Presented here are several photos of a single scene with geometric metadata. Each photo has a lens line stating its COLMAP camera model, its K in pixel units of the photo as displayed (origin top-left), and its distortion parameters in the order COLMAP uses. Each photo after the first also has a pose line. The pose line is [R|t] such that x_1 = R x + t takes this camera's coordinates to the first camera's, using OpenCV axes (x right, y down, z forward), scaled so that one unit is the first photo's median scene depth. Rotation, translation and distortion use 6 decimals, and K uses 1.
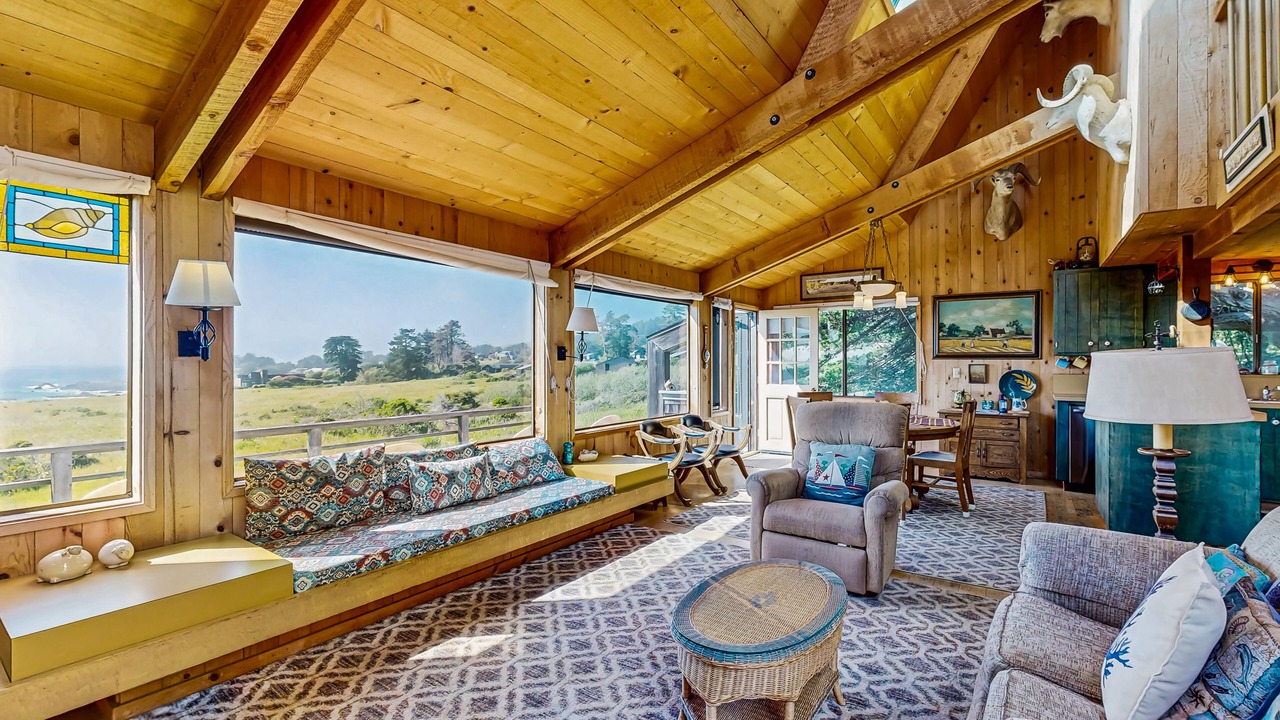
lens RADIAL K [[557.1, 0, 639.8], [0, 557.1, 362.0], [0, 0, 1]] dist [-0.000535, 0.000410]
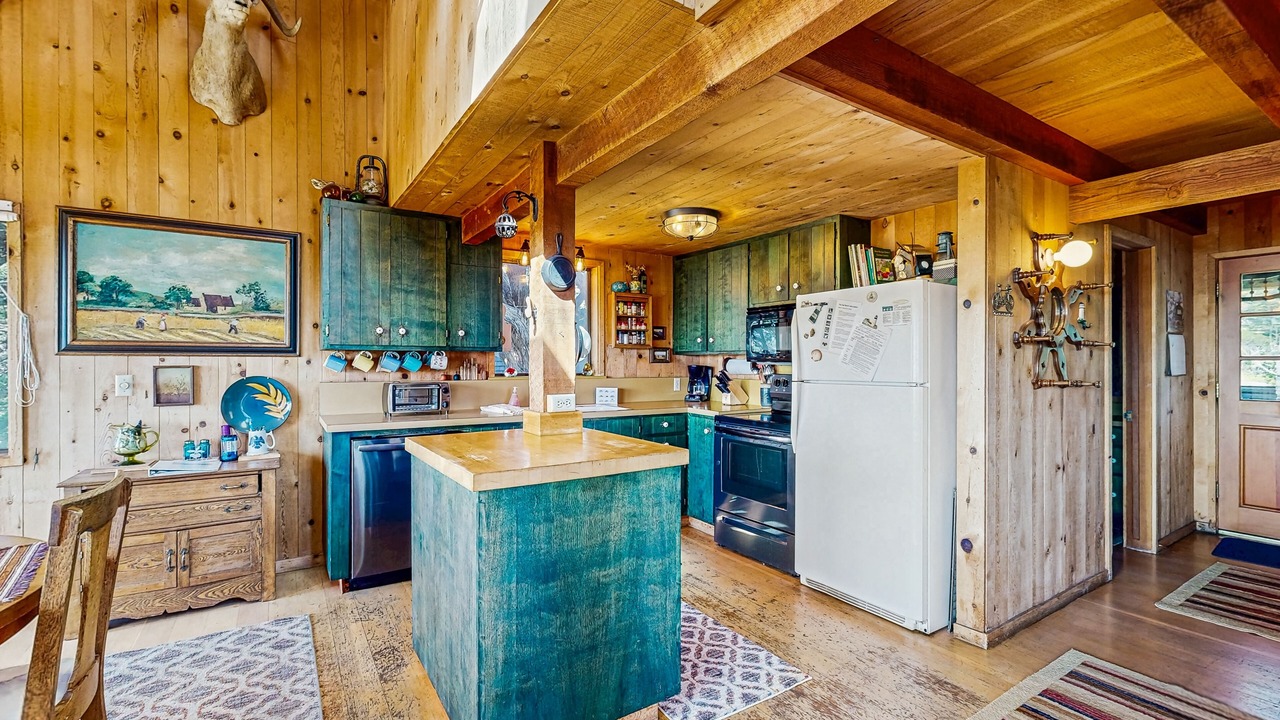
lens RADIAL K [[557.1, 0, 639.8], [0, 557.1, 362.0], [0, 0, 1]] dist [-0.000535, 0.000410]
pose [[0.369581, -0.000786, 0.929198, 0.333669], [0.000811, 1.000000, 0.000524, 0.000644], [-0.929198, 0.000560, 0.369582, 0.486340]]
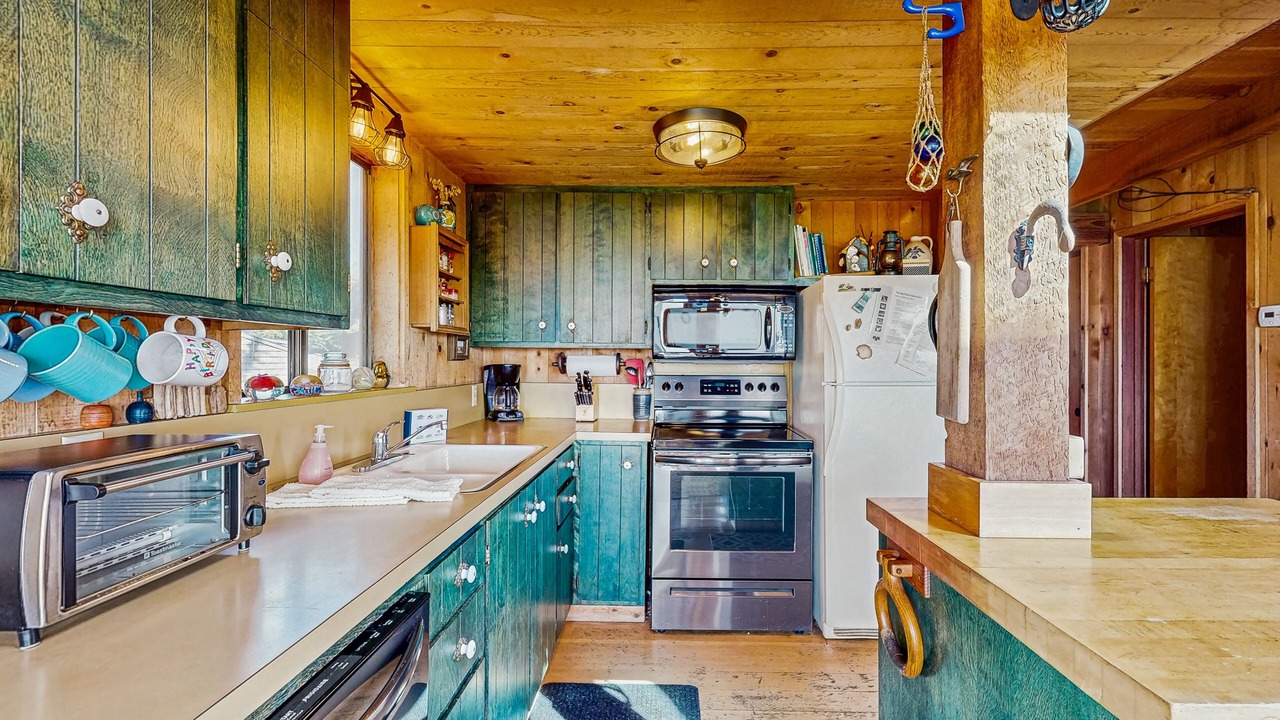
lens RADIAL K [[563.1, 0, 640.0], [0, 563.1, 360.0], [0, 0, 1]] dist [-0.000429, -0.000006]
pose [[-0.559279, -0.003978, 0.828970, 0.616815], [-0.003078, 0.999992, 0.002722, 0.000516], [-0.828974, -0.001029, -0.559287, 0.905572]]
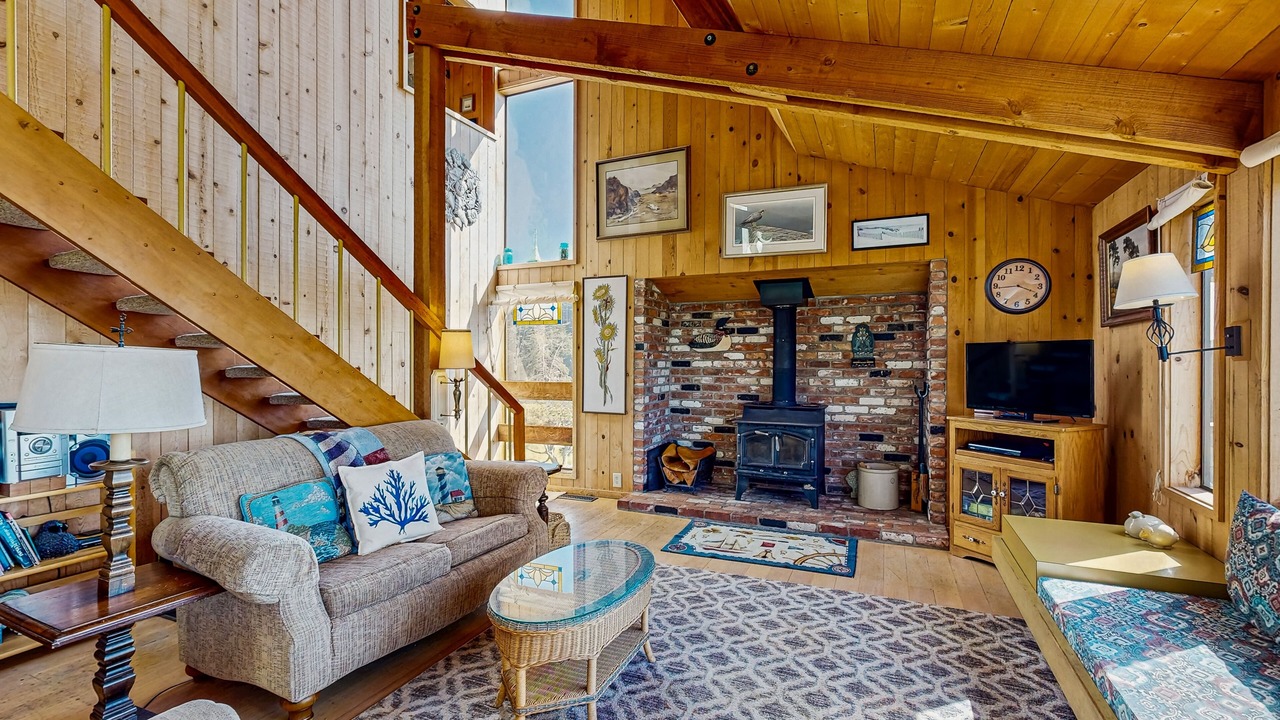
lens RADIAL K [[557.1, 0, 639.8], [0, 557.1, 362.0], [0, 0, 1]] dist [-0.000535, 0.000410]
pose [[-0.979835, -0.002078, -0.199797, 0.110174], [-0.002090, 0.999998, -0.000150, 0.000356], [0.199797, 0.000271, -0.979837, 0.709043]]
